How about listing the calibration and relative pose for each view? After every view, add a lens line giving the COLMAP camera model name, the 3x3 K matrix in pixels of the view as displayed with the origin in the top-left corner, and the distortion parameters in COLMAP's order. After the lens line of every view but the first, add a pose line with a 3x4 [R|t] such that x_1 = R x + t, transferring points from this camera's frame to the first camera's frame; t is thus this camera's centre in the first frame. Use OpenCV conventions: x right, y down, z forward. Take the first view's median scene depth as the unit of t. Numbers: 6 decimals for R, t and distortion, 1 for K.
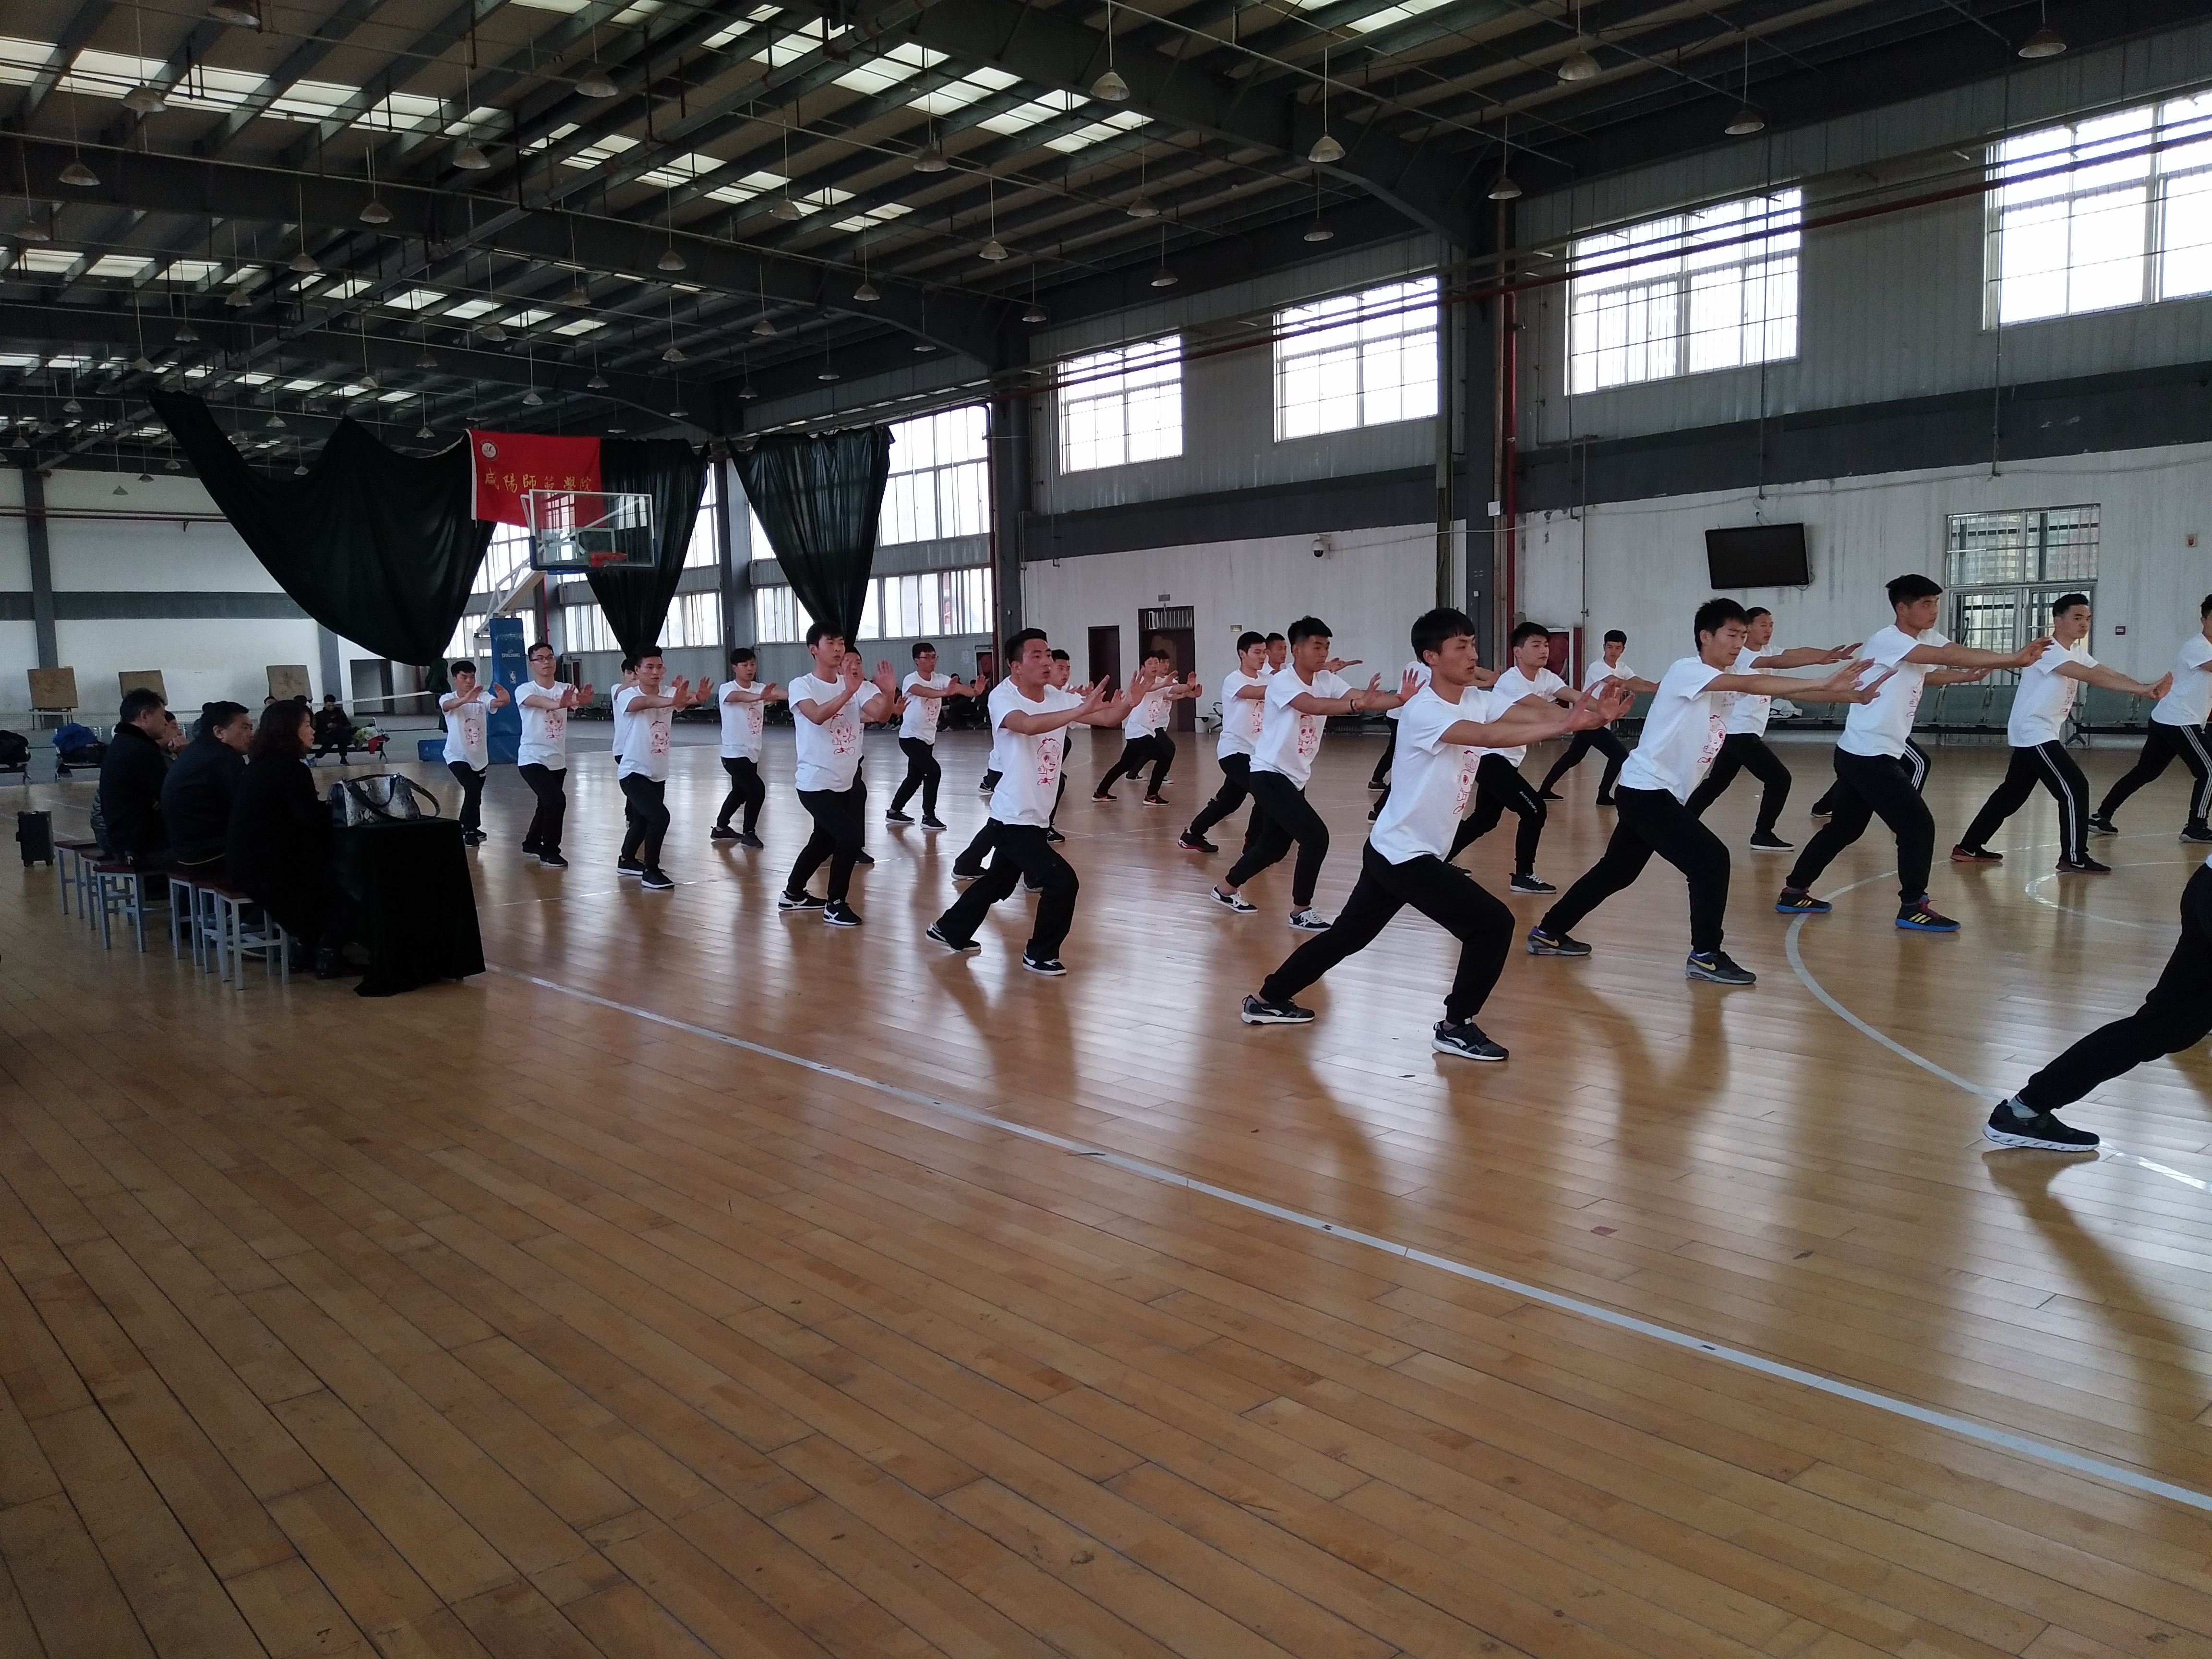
lens RADIAL K [[1687.8, 0, 1150.7], [0, 1687.8, 802.0], [0, 0, 1]] dist [0.066840, -0.100410]
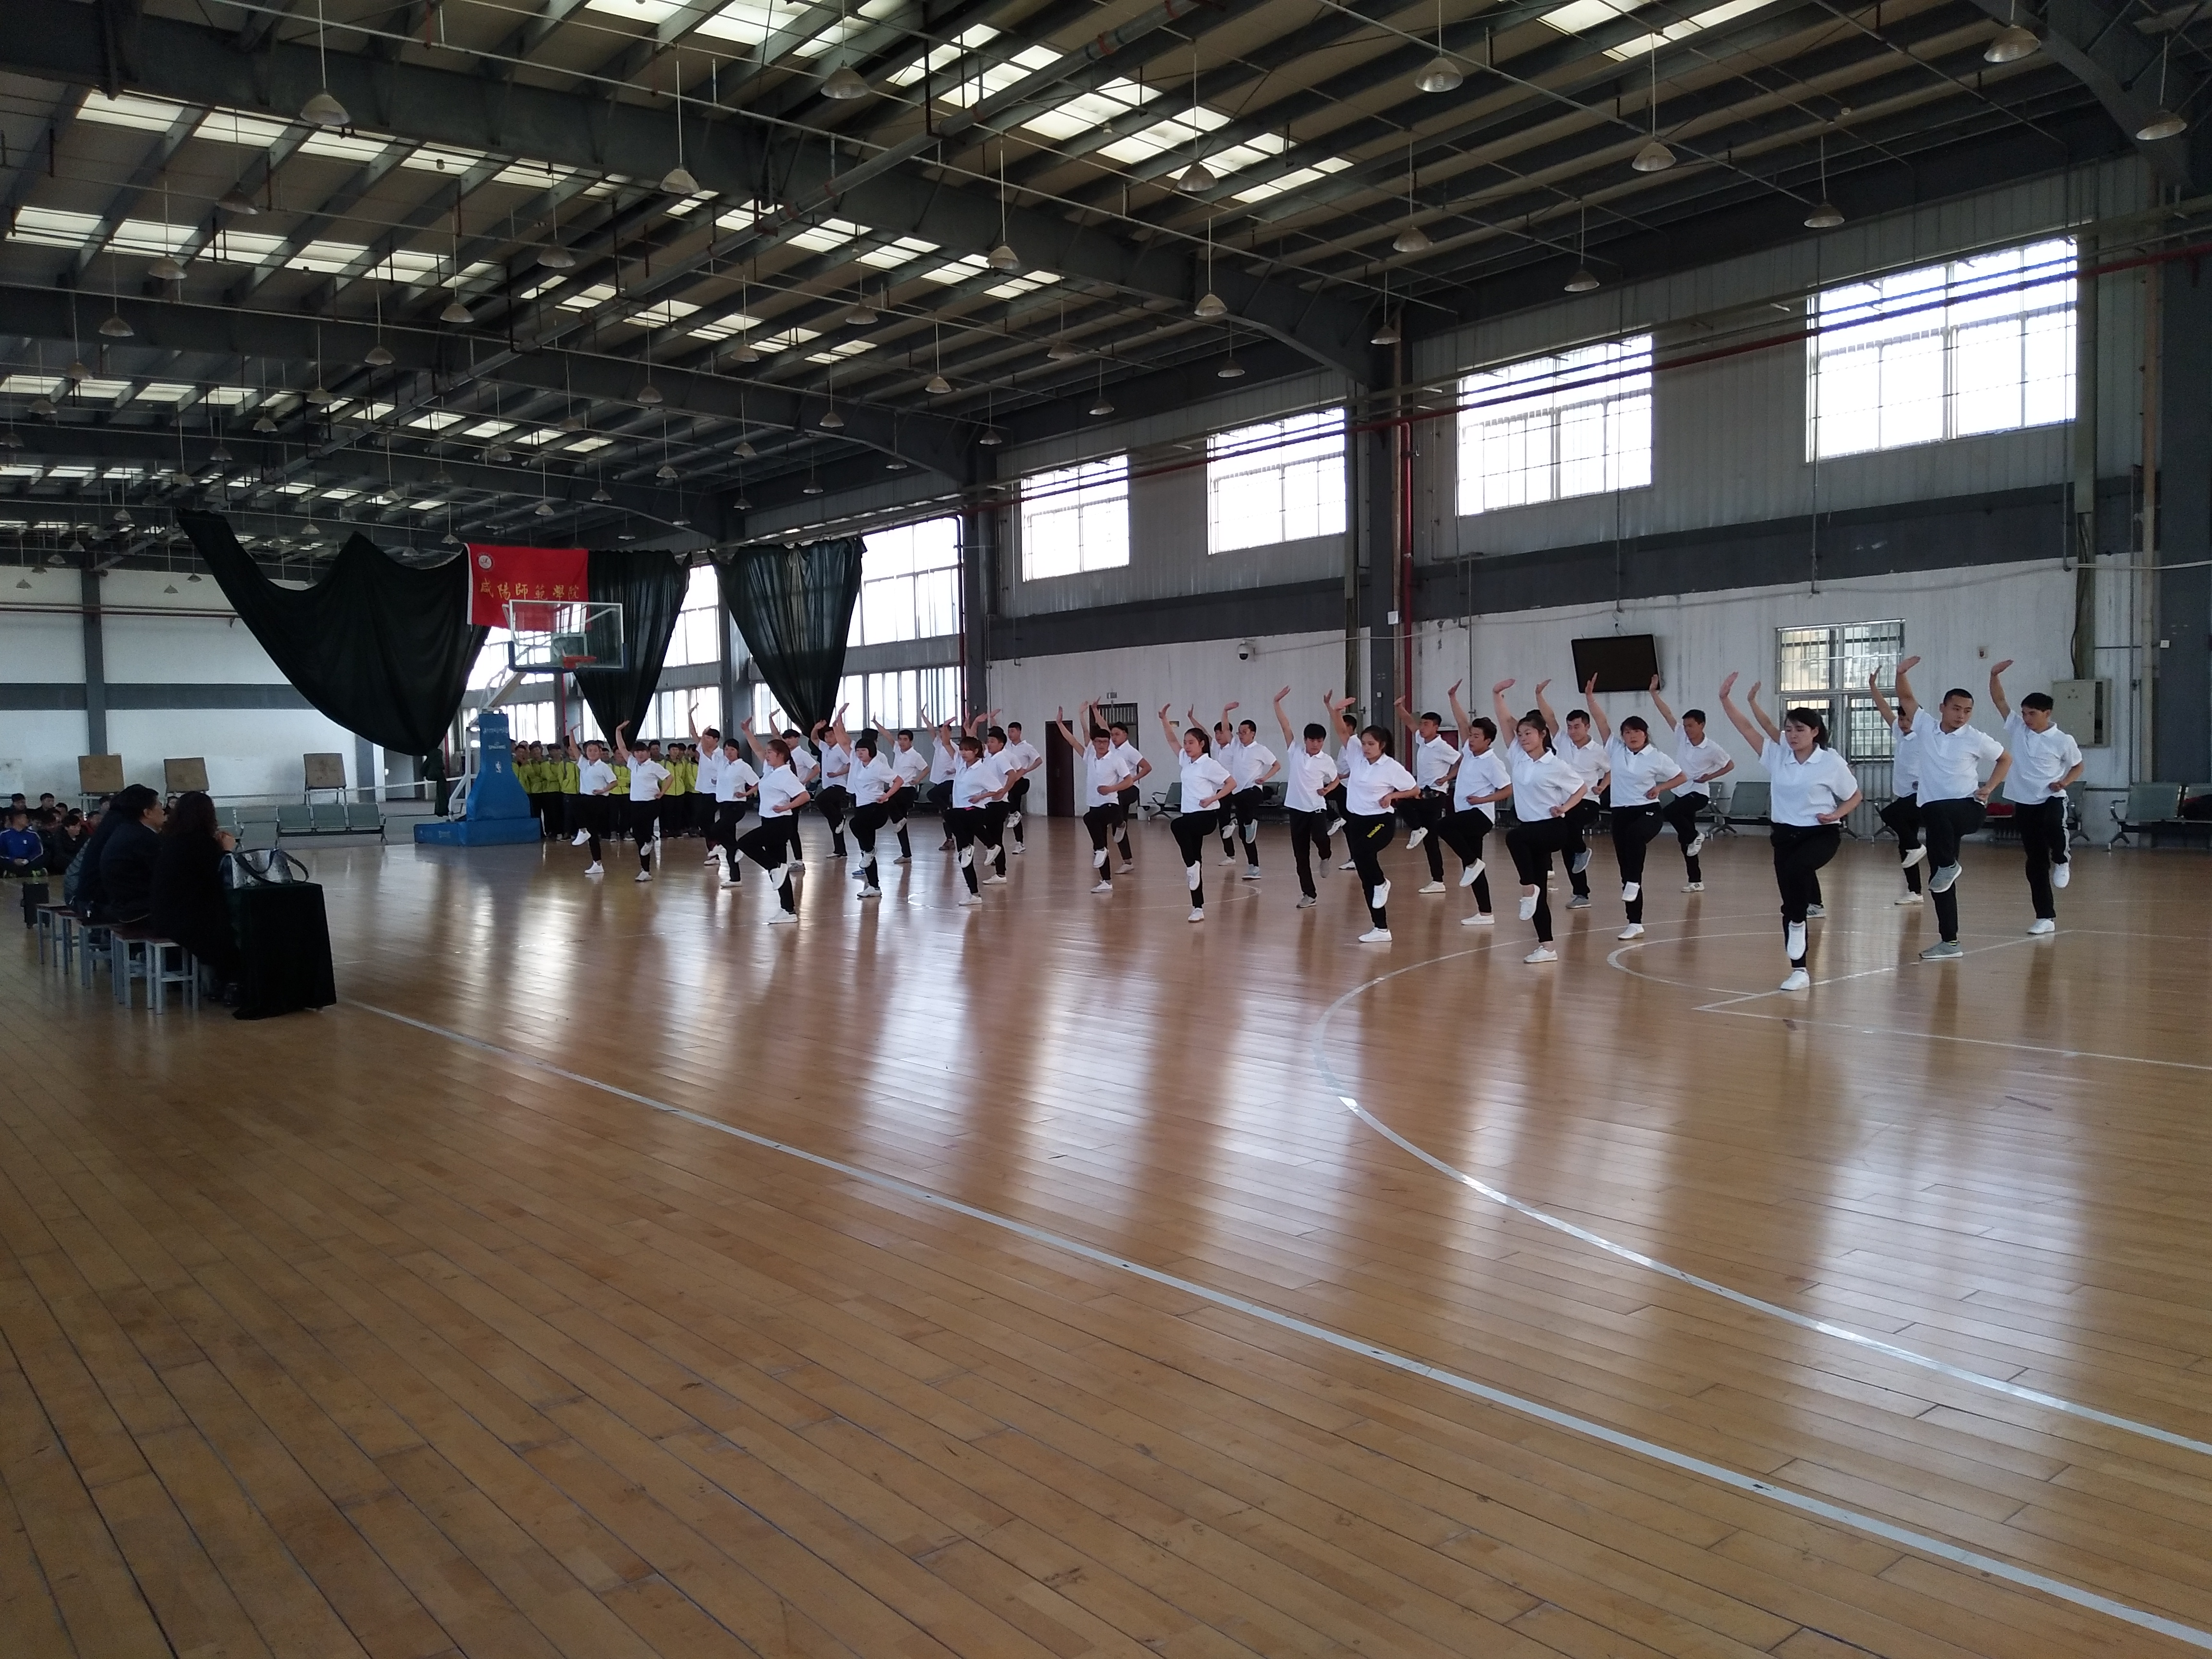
lens RADIAL K [[1687.8, 0, 1163.9], [0, 1687.8, 798.1], [0, 0, 1]] dist [0.066840, -0.100410]
pose [[0.999734, 0.005198, -0.022459, 0.080675], [-0.006421, 0.998480, -0.054749, 0.003831], [0.022140, 0.054879, 0.998248, -0.086191]]
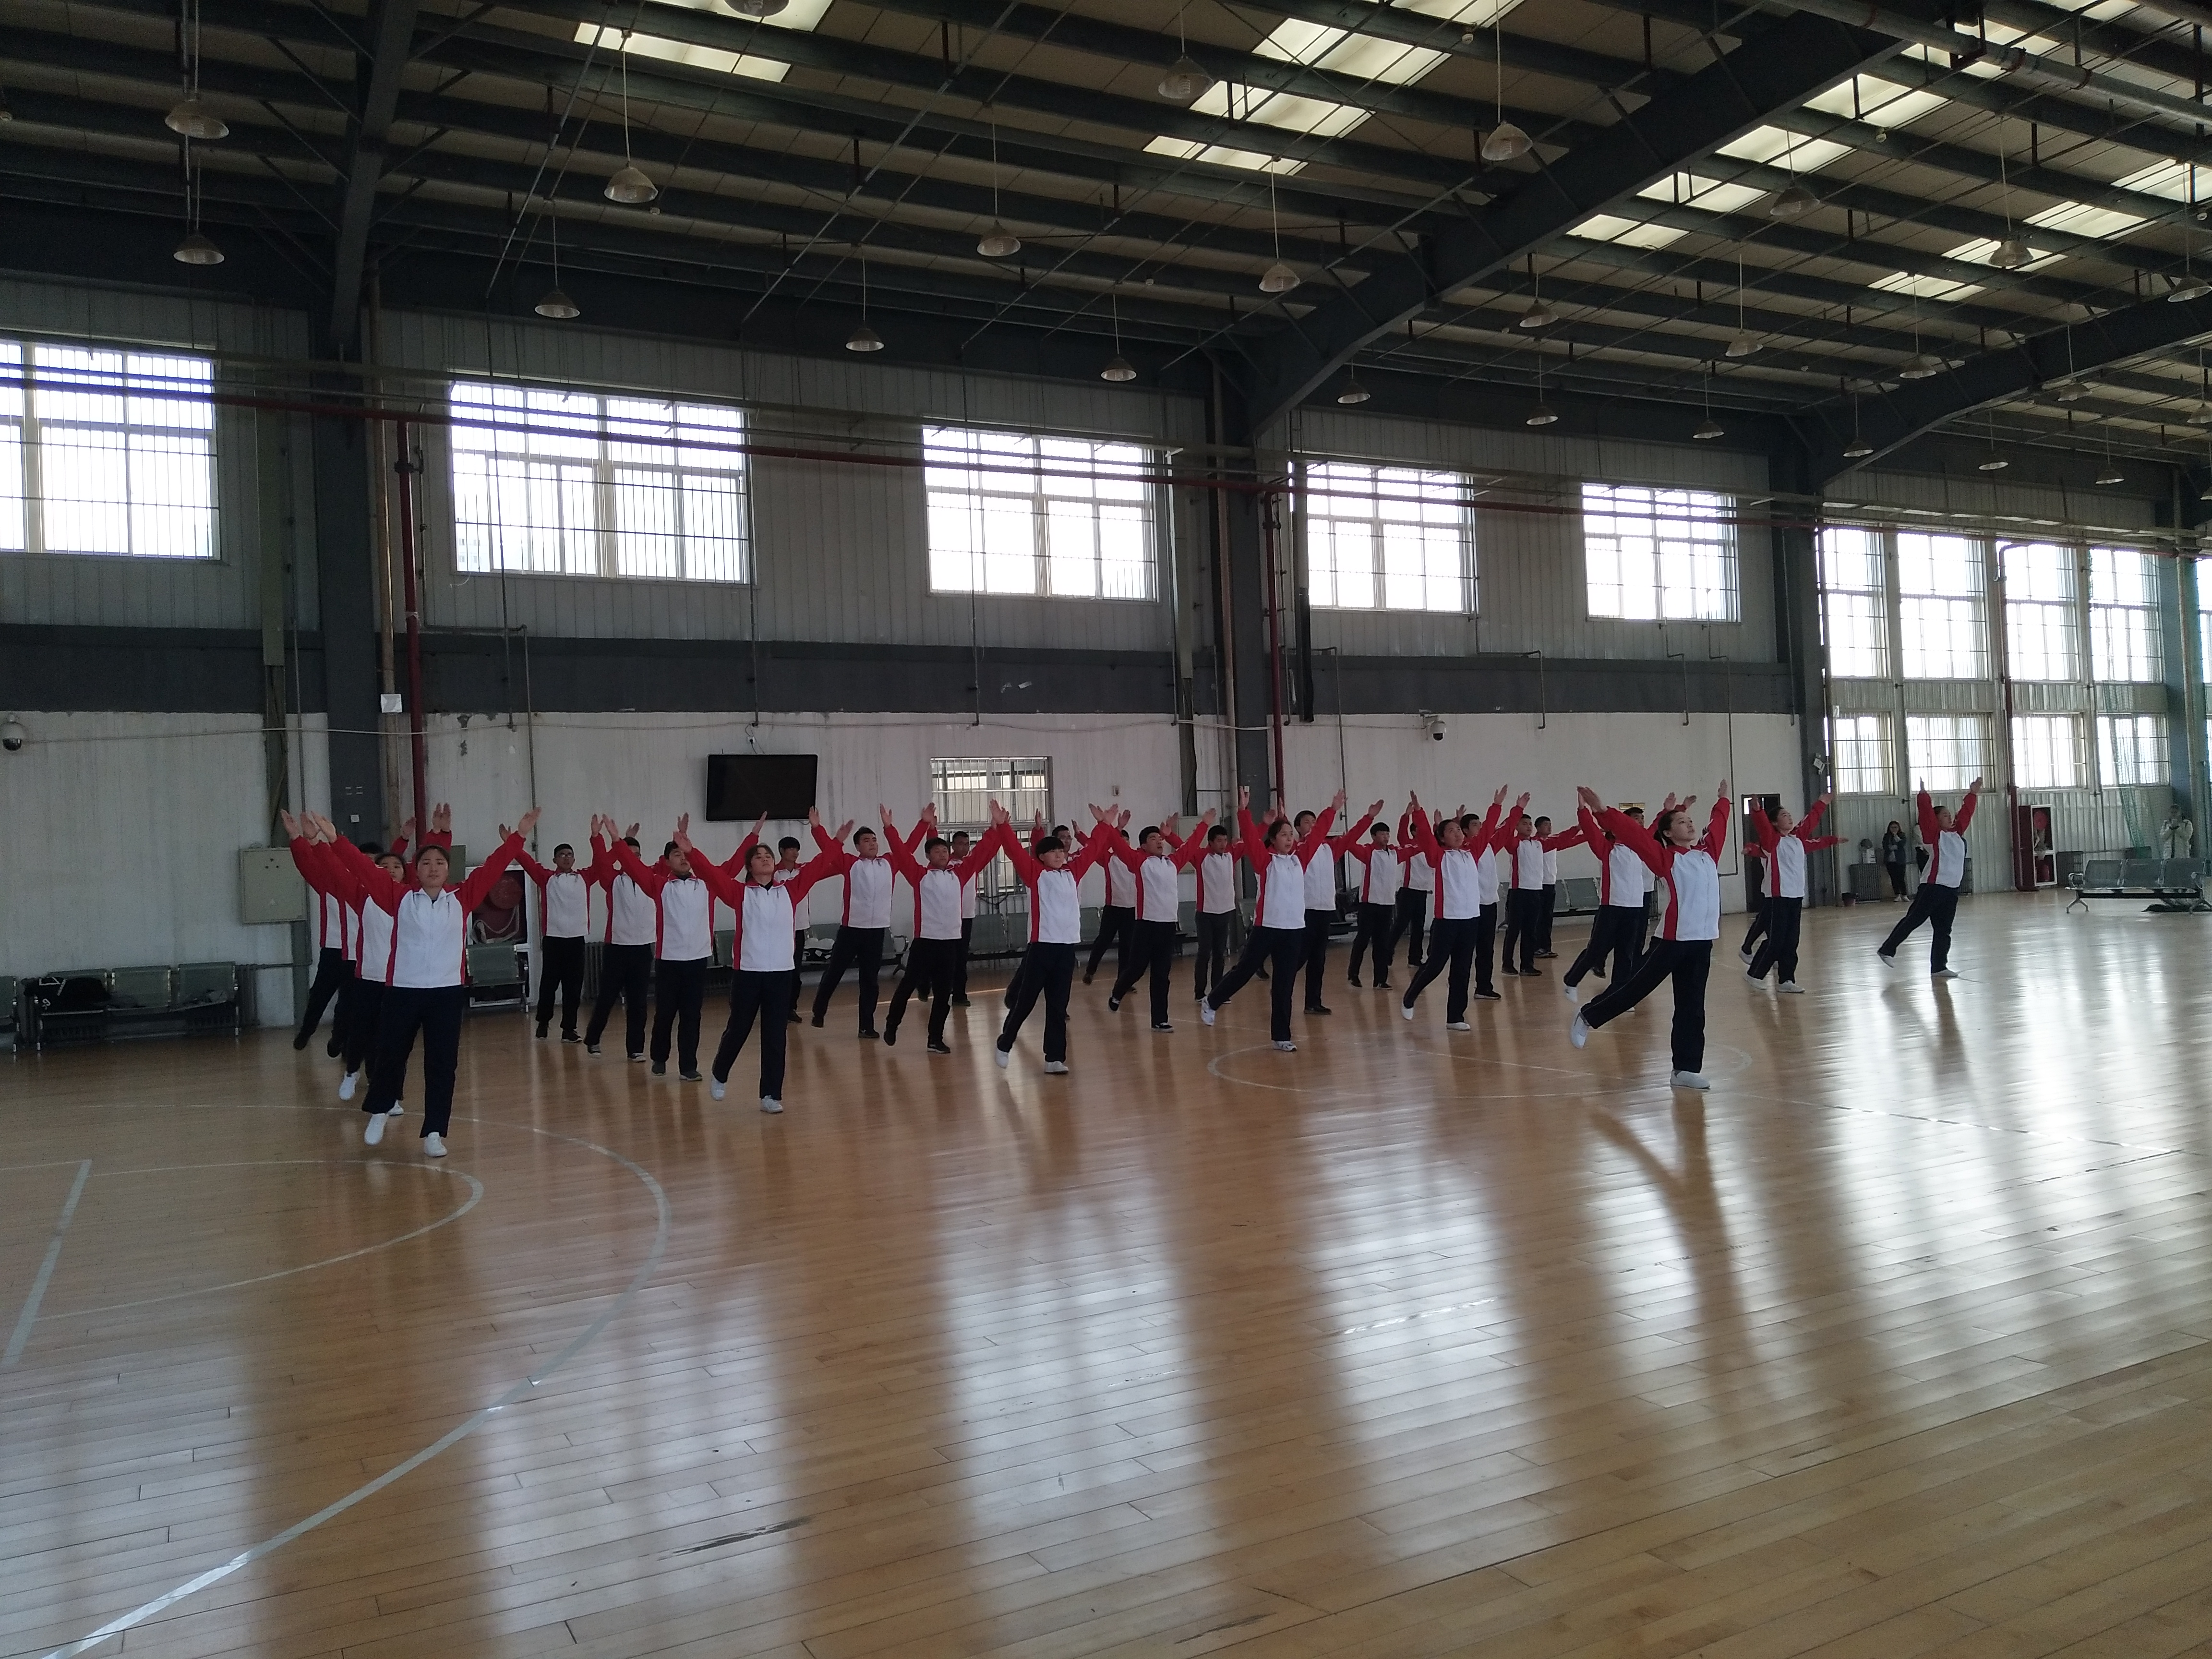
lens RADIAL K [[1807.5, 0, 1108.3], [0, 1807.5, 843.1], [0, 0, 1]] dist [0.049528, -0.027505]
pose [[0.204973, 0.028102, 0.978364, -0.624750], [0.122514, 0.990989, -0.054132, -0.041567], [-0.971070, 0.130959, 0.199683, 0.688095]]
